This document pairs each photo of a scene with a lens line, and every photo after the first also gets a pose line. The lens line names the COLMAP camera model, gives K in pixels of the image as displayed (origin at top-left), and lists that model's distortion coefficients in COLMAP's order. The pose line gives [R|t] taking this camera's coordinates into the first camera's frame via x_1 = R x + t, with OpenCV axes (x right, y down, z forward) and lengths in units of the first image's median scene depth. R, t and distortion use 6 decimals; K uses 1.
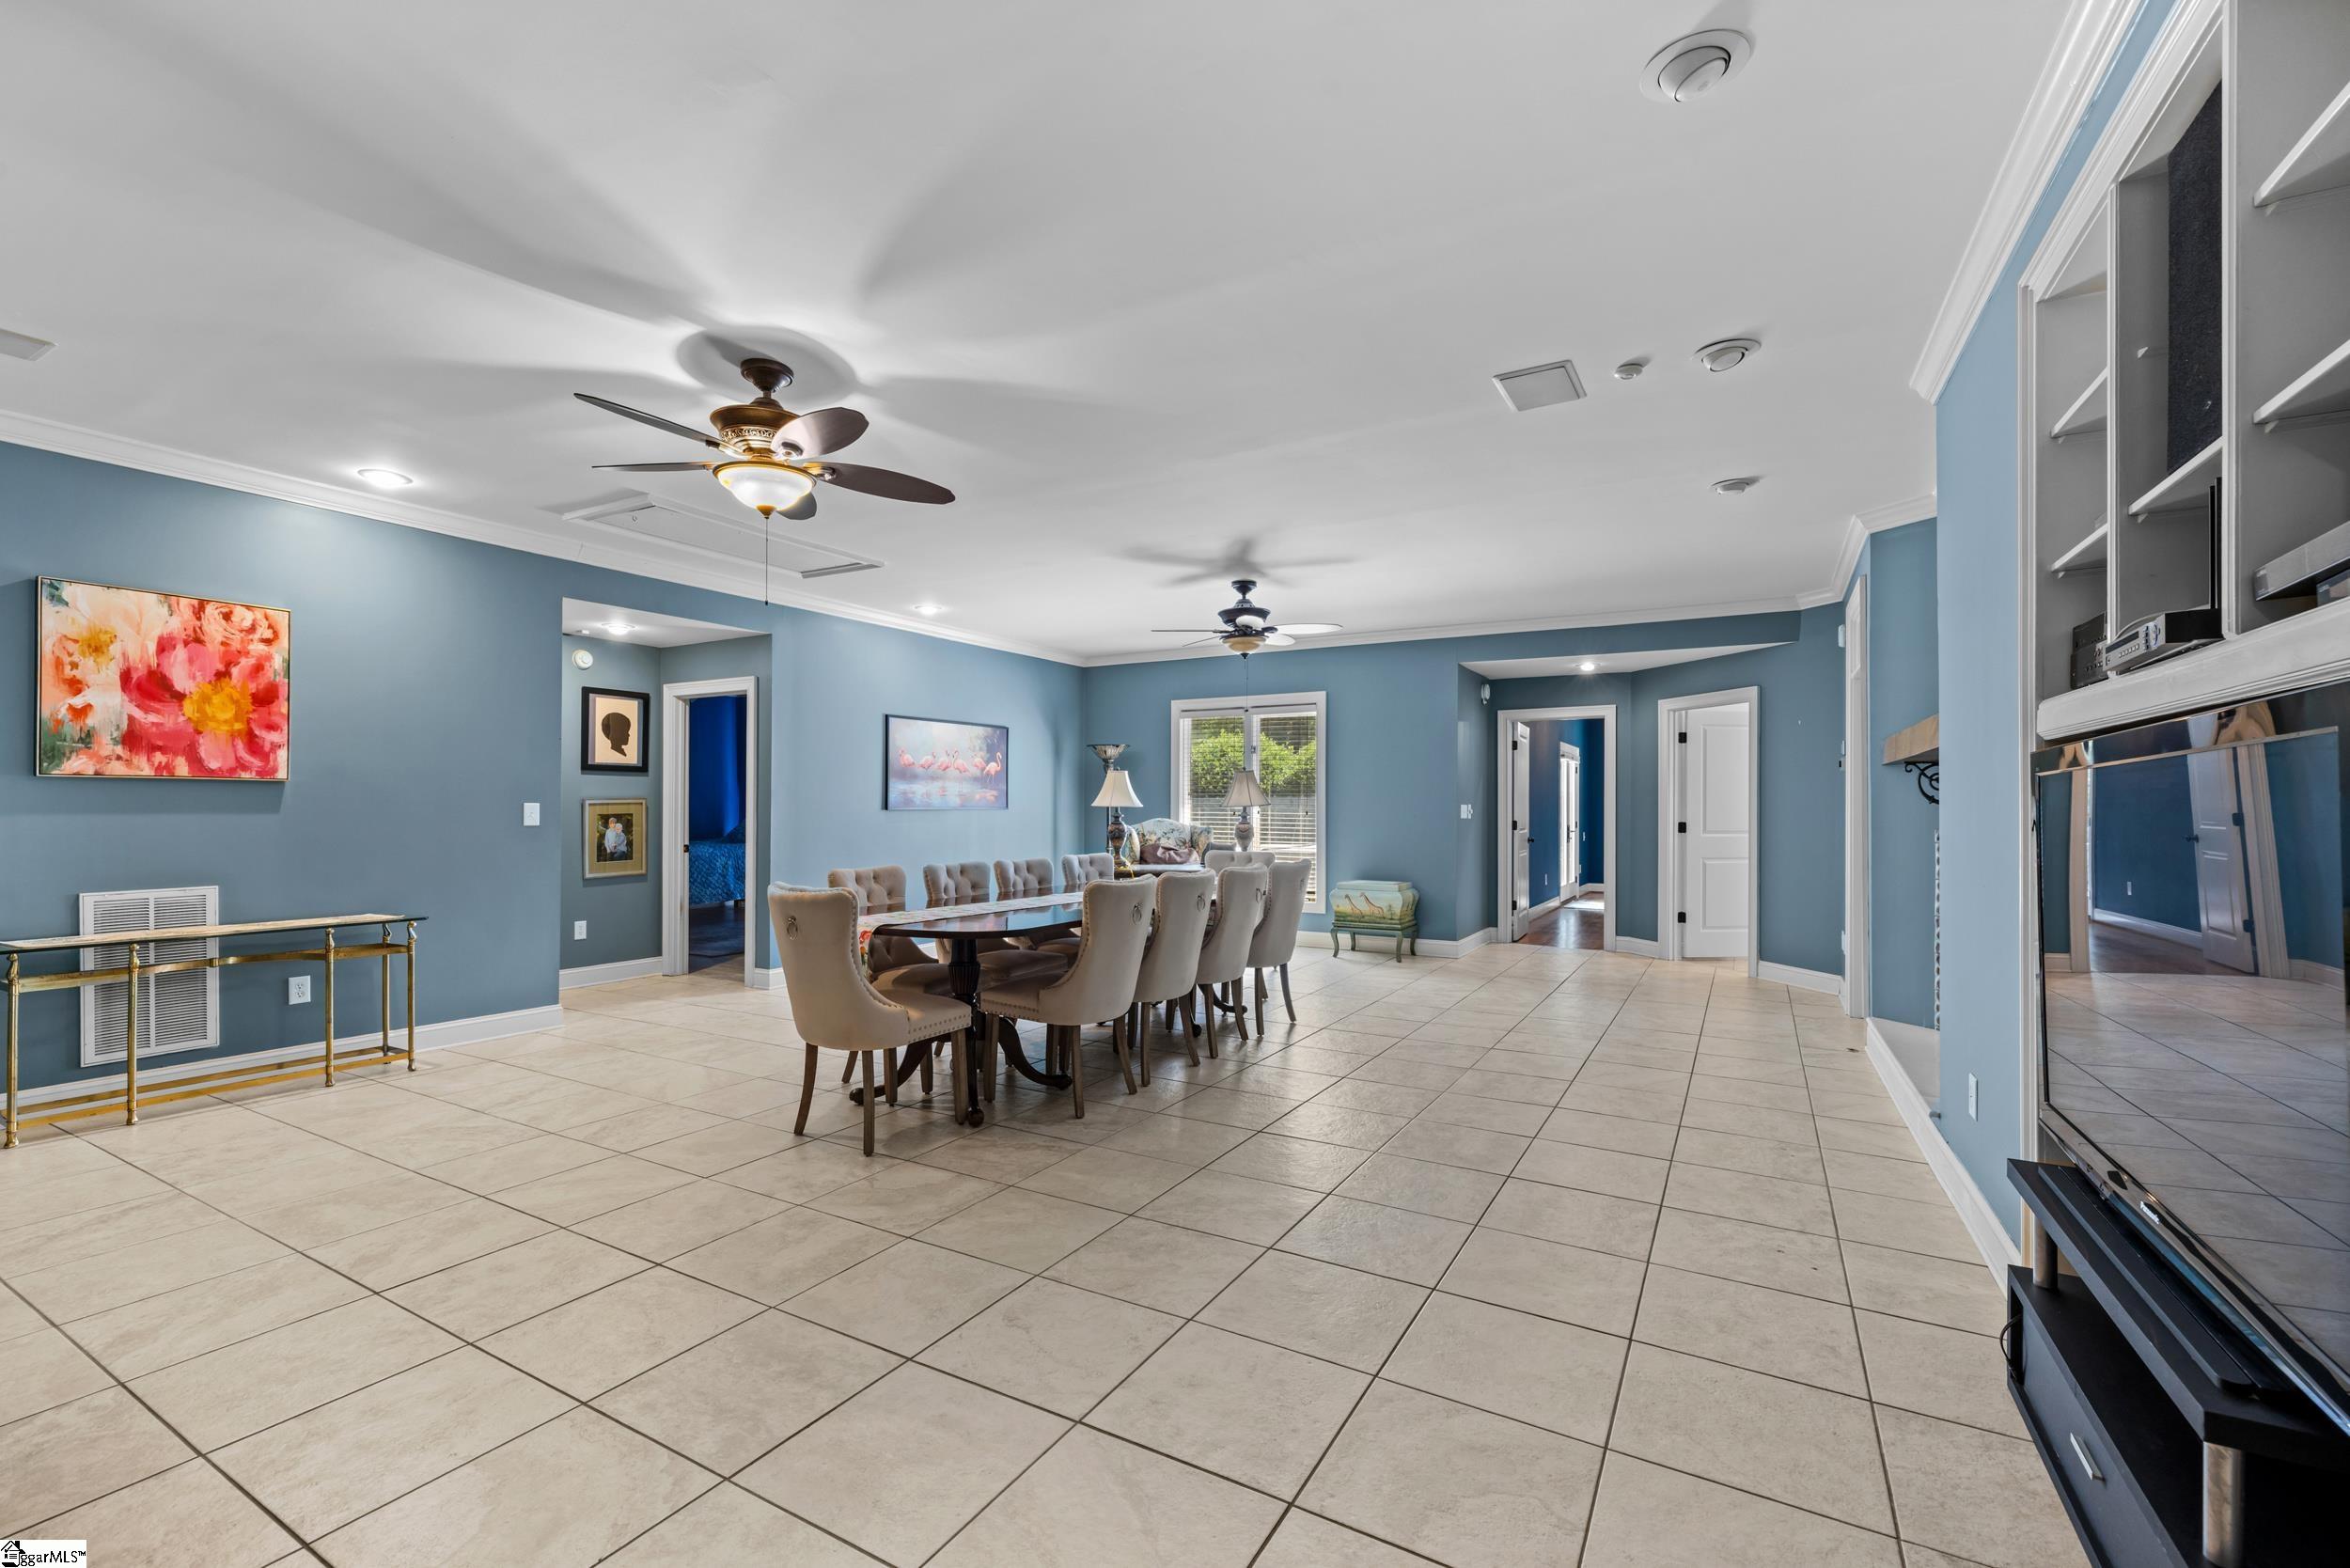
lens RADIAL K [[1019.7, 0, 1178.9], [0, 1019.7, 781.9], [0, 0, 1]] dist [-0.000061, -0.000016]
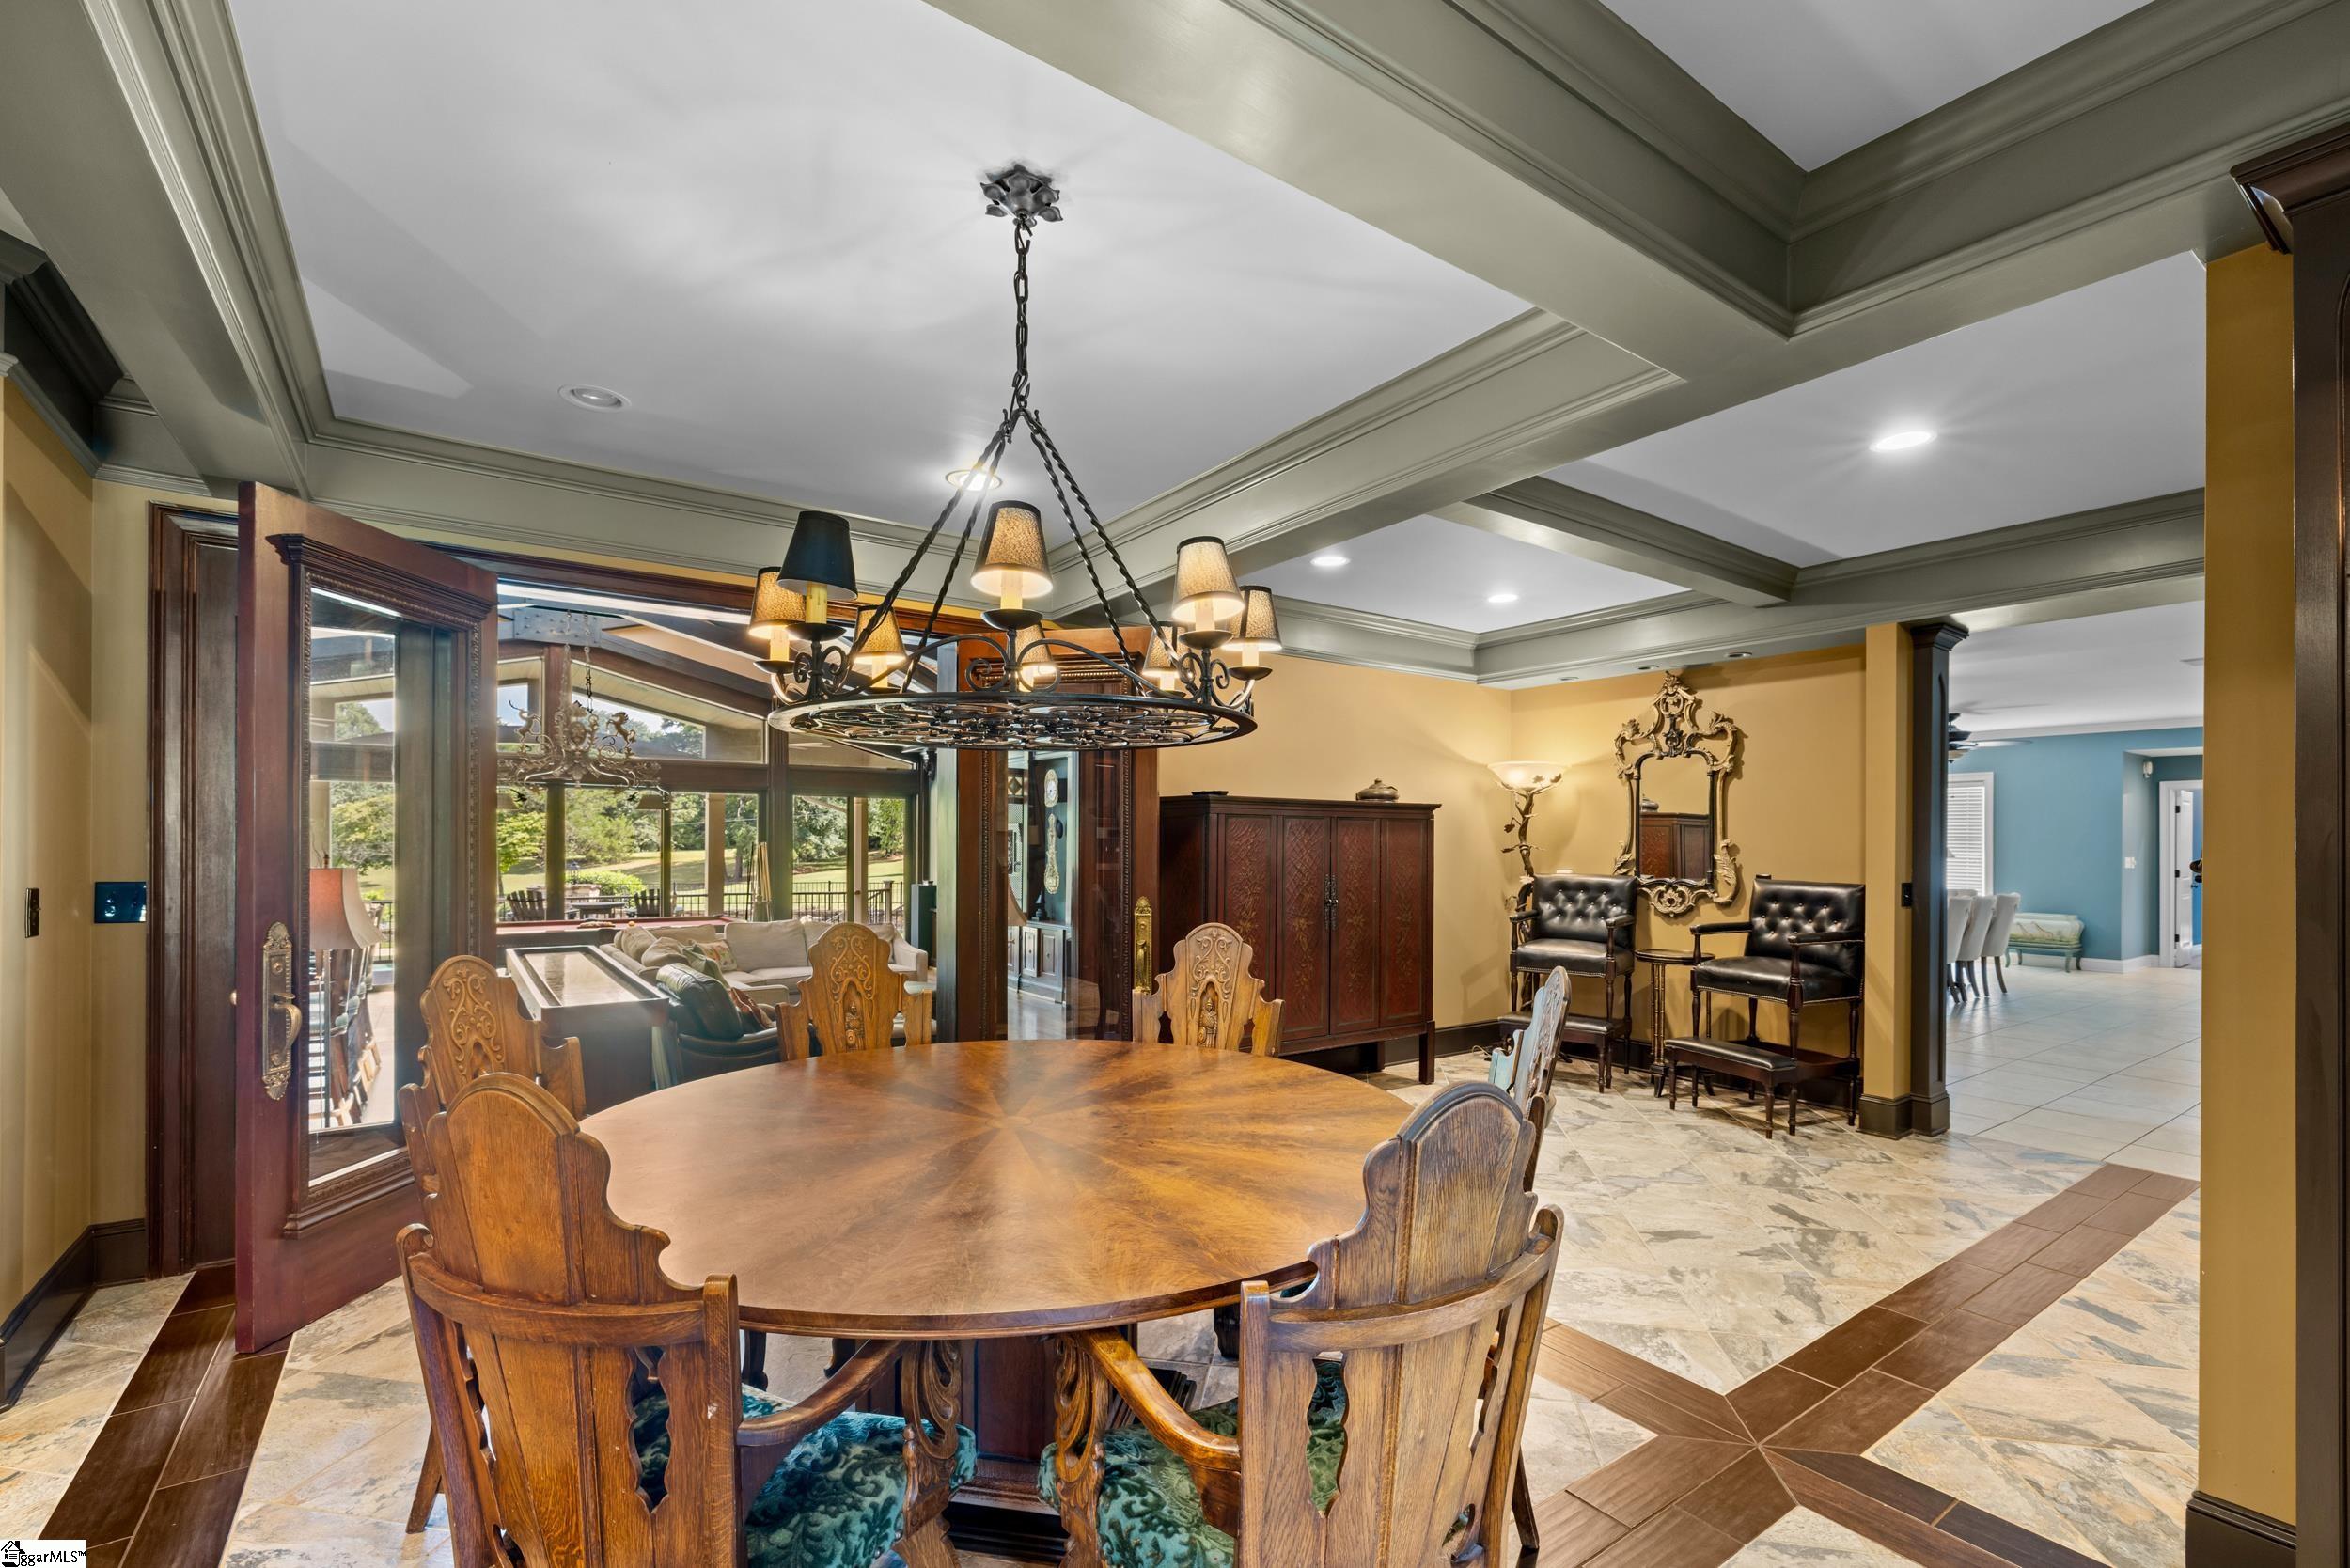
lens RADIAL K [[1019.7, 0, 1166.0], [0, 1019.7, 846.1], [0, 0, 1]] dist [-0.000061, -0.000016]
pose [[0.911938, 0.004456, -0.410305, -0.306014], [-0.004345, 0.999990, 0.001204, 0.013029], [0.410306, 0.000685, 0.911948, -0.684959]]
